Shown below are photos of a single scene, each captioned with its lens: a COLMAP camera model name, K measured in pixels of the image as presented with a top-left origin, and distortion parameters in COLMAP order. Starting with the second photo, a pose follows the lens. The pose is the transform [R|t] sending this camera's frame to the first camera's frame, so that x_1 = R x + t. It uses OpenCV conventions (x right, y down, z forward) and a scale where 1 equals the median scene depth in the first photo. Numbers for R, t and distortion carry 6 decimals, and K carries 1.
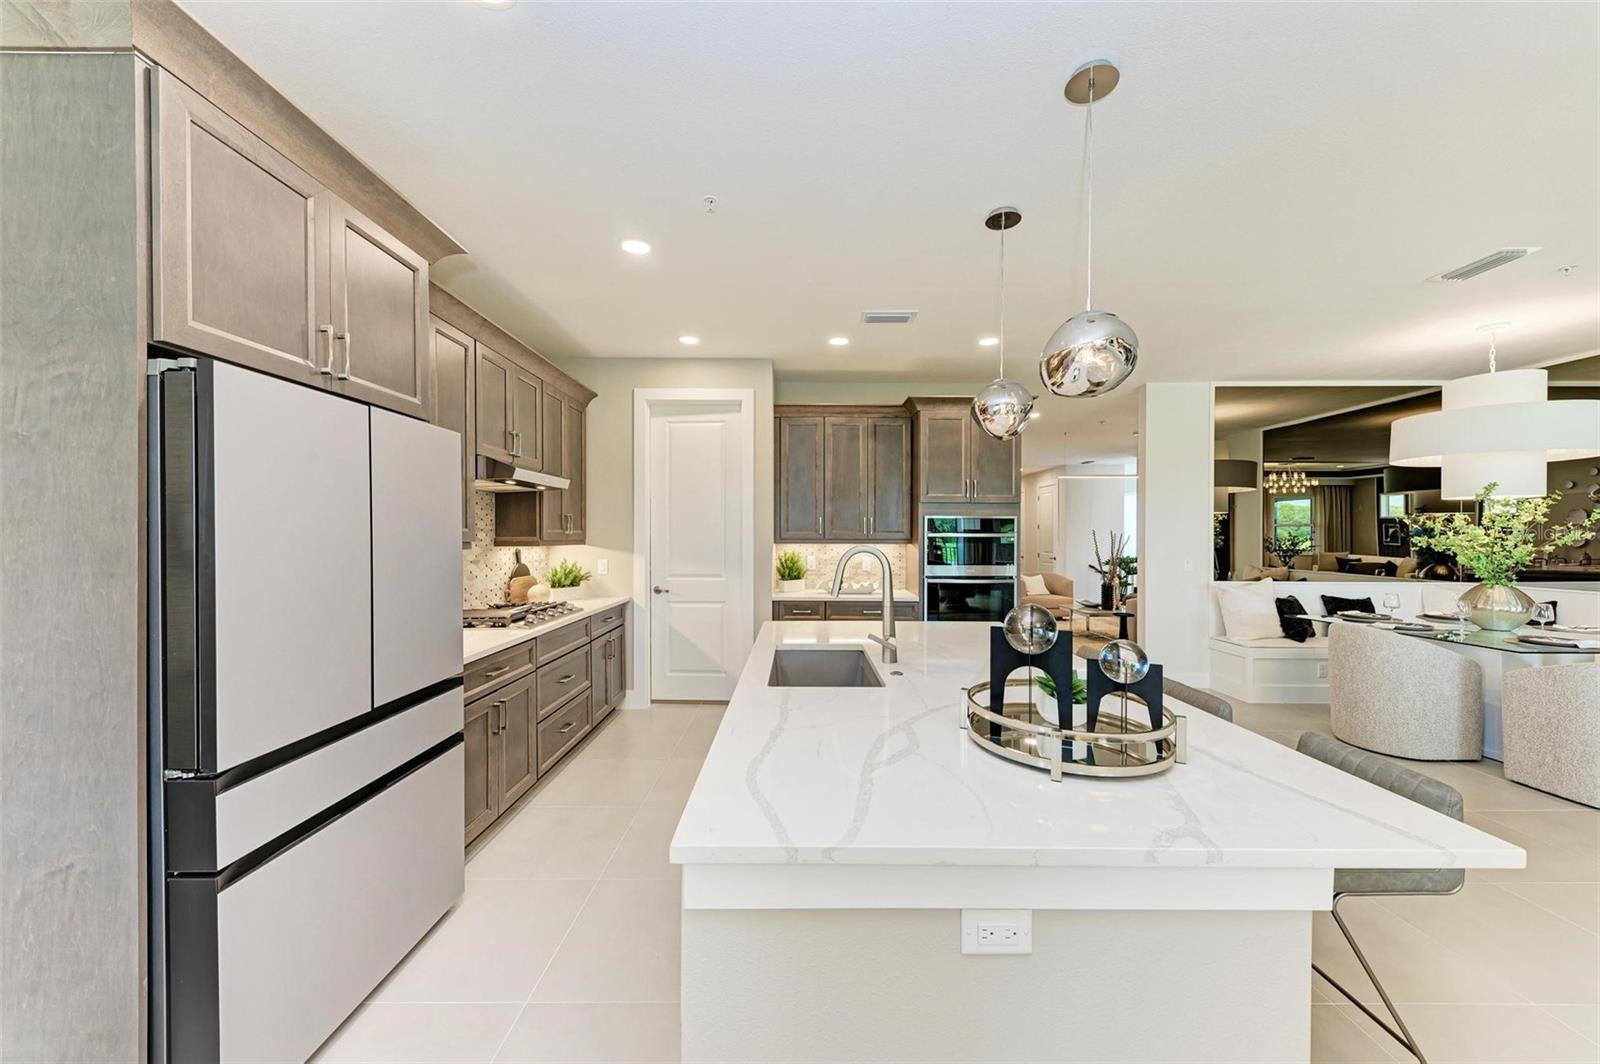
lens RADIAL K [[569.8, 0, 803.9], [0, 569.8, 534.7], [0, 0, 1]] dist [0.004530, -0.000665]
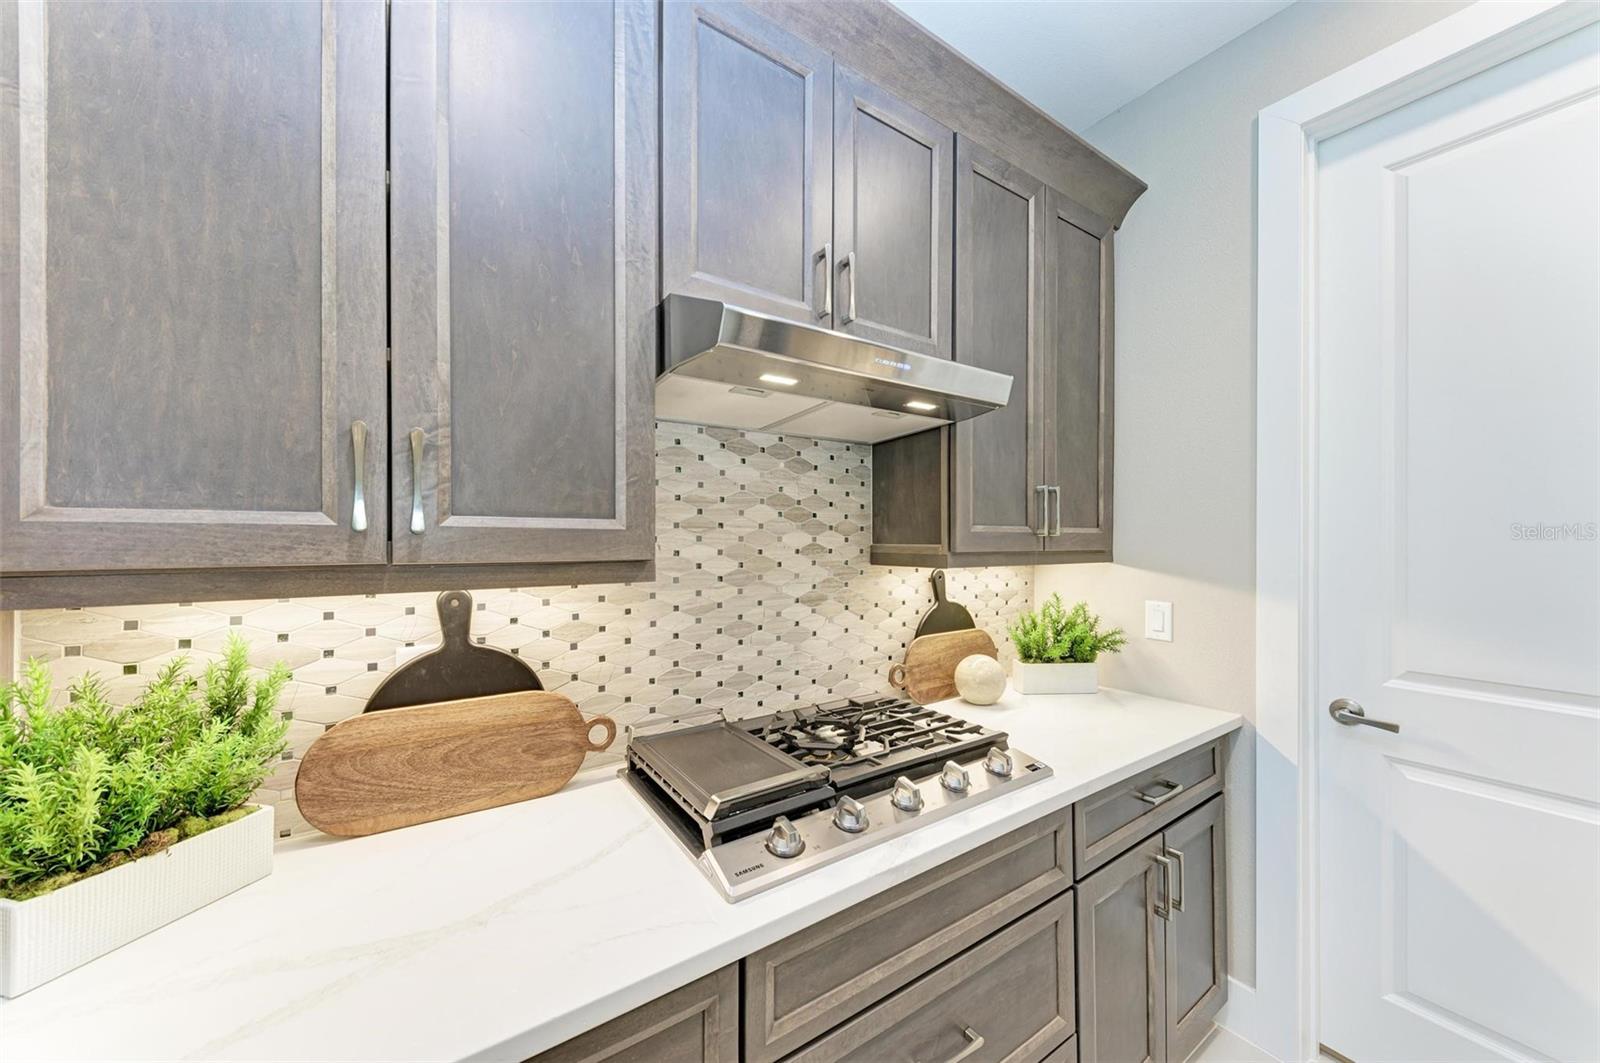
lens RADIAL K [[569.8, 0, 796.7], [0, 569.8, 537.5], [0, 0, 1]] dist [0.004530, -0.000665]
pose [[0.558131, -0.001128, -0.829752, -0.170109], [0.000769, 0.999999, -0.000843, -0.000216], [0.829752, -0.000168, 0.558132, 0.589258]]
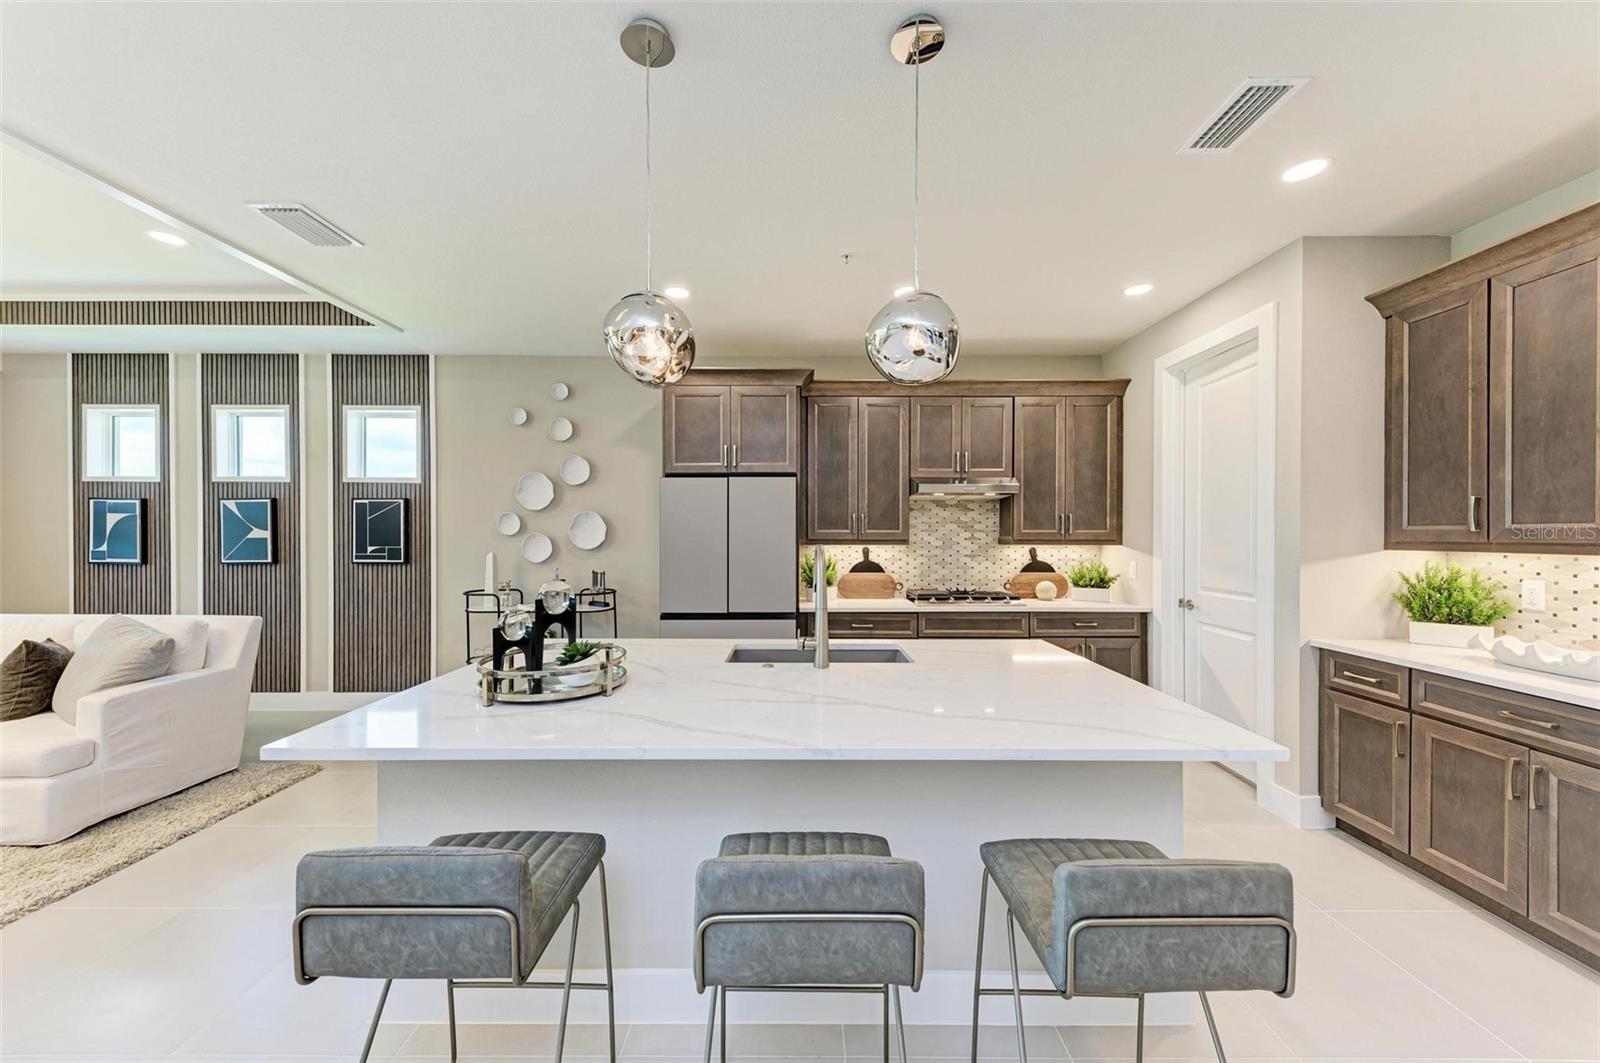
lens RADIAL K [[569.8, 0, 796.3], [0, 569.8, 540.6], [0, 0, 1]] dist [0.004530, -0.000665]
pose [[-0.013131, 0.008567, -0.999877, 0.561732], [0.001711, 0.999962, 0.008545, 0.001491], [0.999912, -0.001598, -0.013145, 0.494084]]
